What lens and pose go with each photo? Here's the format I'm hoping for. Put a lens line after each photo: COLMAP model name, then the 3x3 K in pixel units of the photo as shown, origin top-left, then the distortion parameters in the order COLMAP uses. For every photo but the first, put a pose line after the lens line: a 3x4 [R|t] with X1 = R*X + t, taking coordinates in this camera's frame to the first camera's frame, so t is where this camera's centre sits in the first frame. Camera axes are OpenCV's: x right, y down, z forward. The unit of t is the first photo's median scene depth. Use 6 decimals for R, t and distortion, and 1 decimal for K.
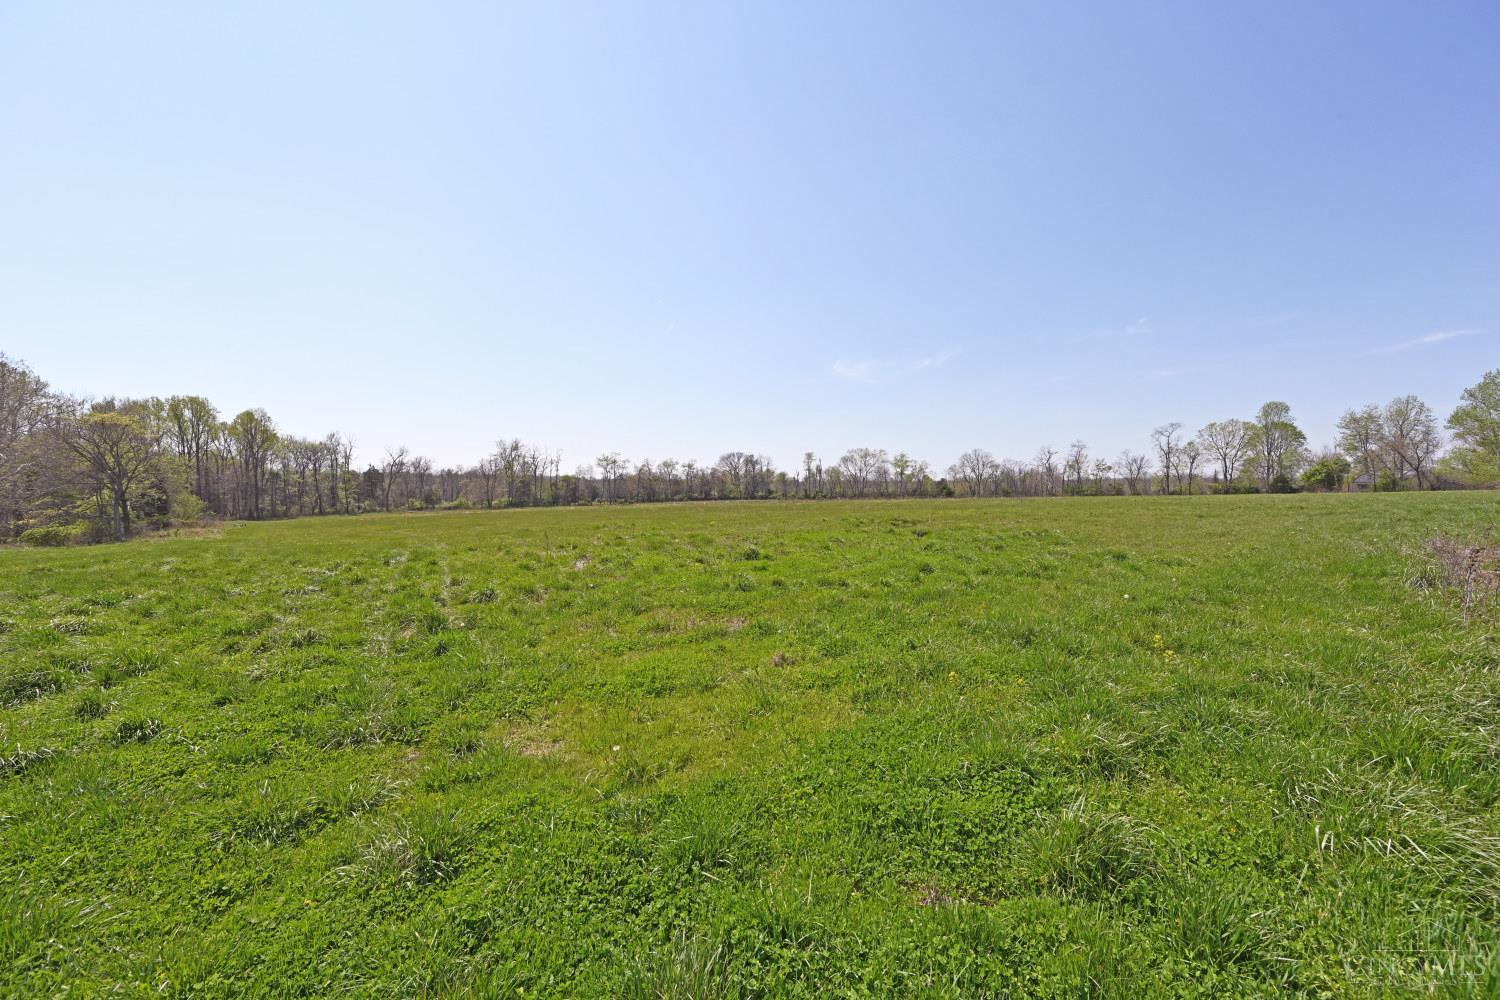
lens RADIAL K [[606.0, 0, 750.6], [0, 606.0, 504.5], [0, 0, 1]] dist [0.001103, 0.000431]
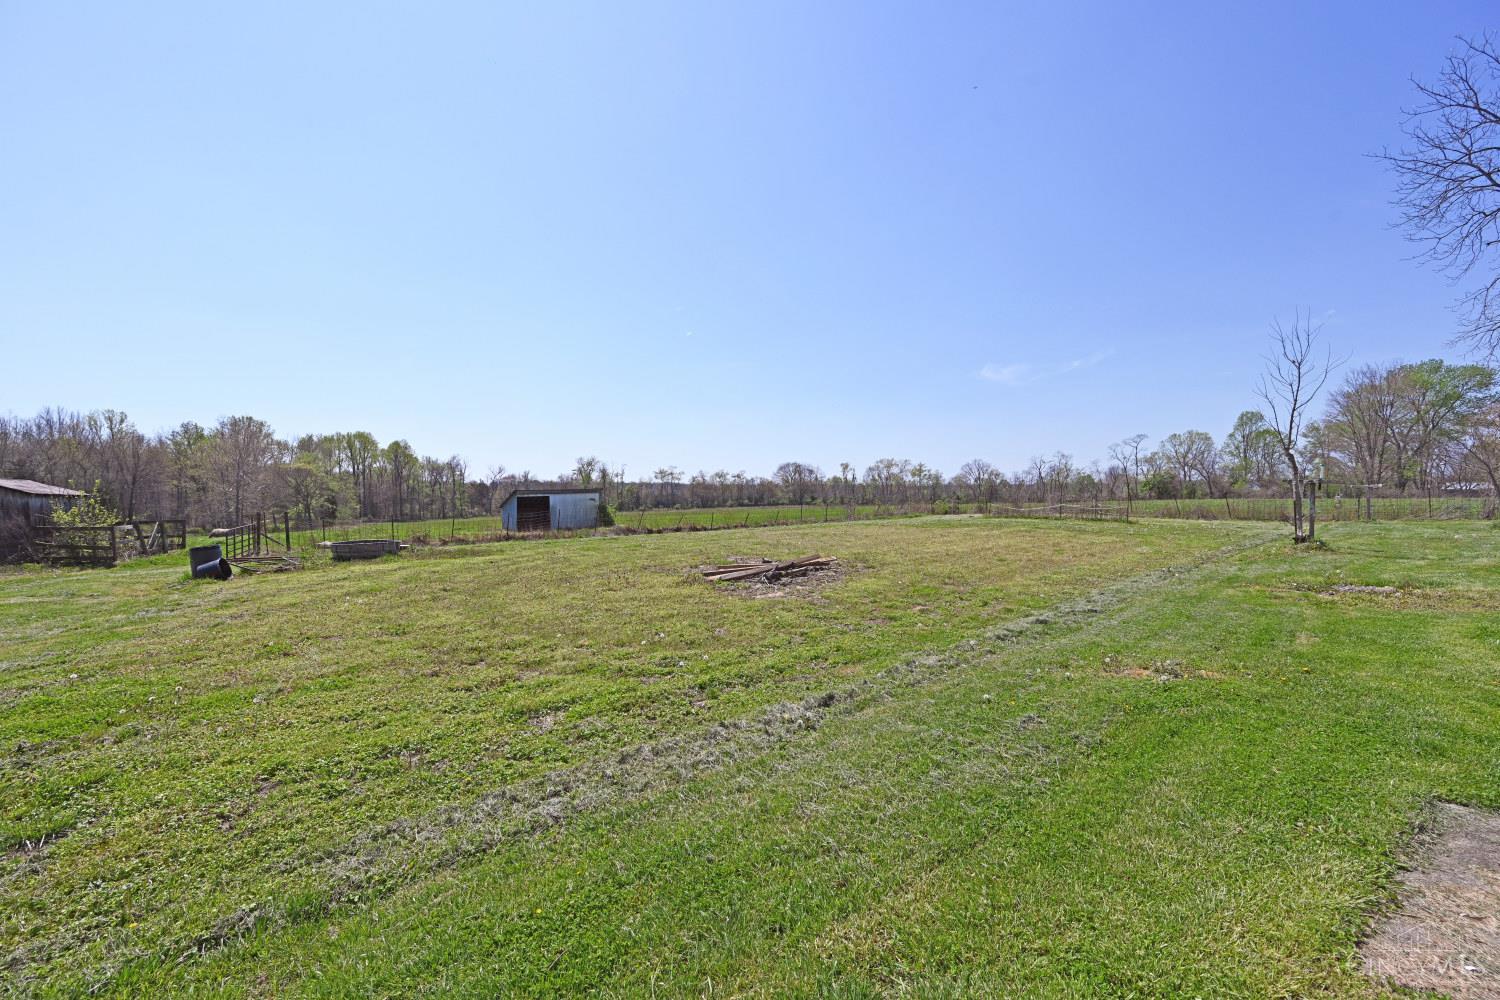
lens RADIAL K [[606.0, 0, 749.0], [0, 606.0, 499.4], [0, 0, 1]] dist [0.001103, 0.000431]
pose [[0.981837, -0.004111, -0.189682, 0.164619], [0.001207, 0.999880, -0.015423, -0.002380], [0.189723, 0.014914, 0.981724, -0.144845]]
